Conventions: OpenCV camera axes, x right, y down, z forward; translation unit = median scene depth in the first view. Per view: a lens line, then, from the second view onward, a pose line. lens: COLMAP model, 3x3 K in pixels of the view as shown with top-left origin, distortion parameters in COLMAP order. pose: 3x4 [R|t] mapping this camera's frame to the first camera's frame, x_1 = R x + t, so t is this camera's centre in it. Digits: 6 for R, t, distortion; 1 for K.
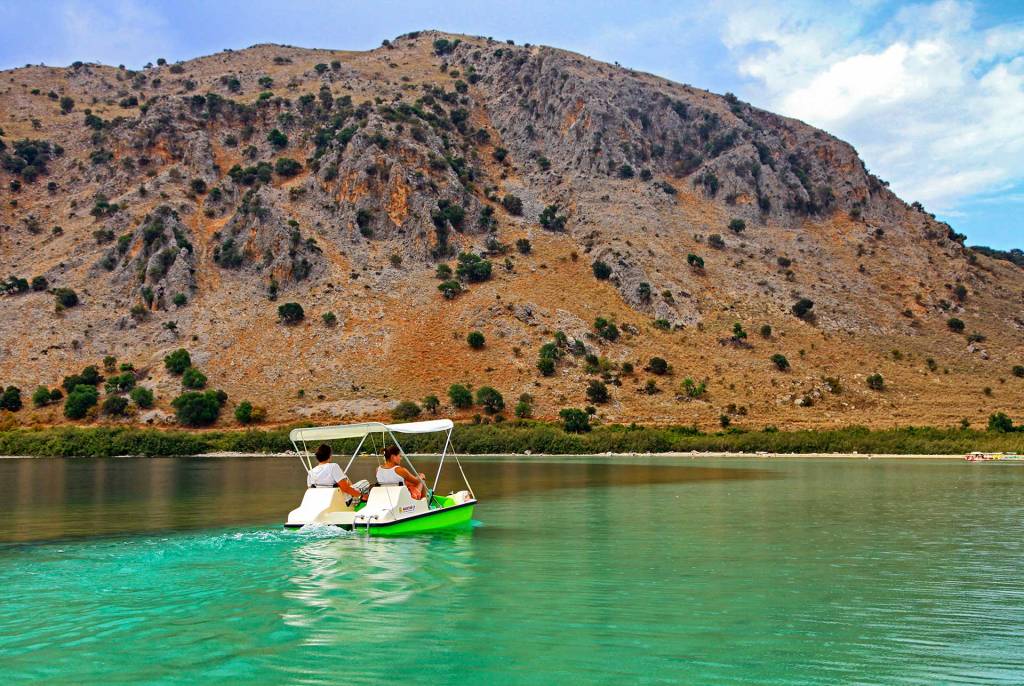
lens RADIAL K [[1294.0, 0, 507.7], [0, 1294.0, 338.1], [0, 0, 1]] dist [0.091088, 0.000000]
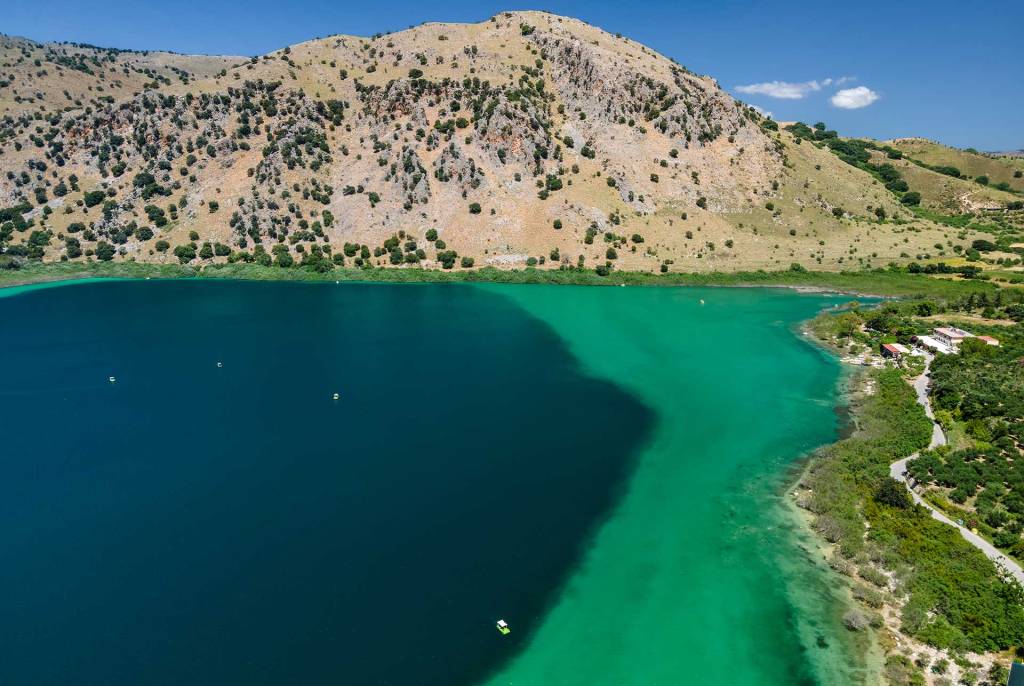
lens RADIAL K [[760.8, 0, 517.6], [0, 760.8, 318.1], [0, 0, 1]] dist [0.027449, 0.016393]
pose [[0.999717, -0.000578, -0.023768, -0.052345], [0.006794, 0.964963, 0.262296, -0.158035], [0.022783, -0.262384, 0.964695, -0.292406]]
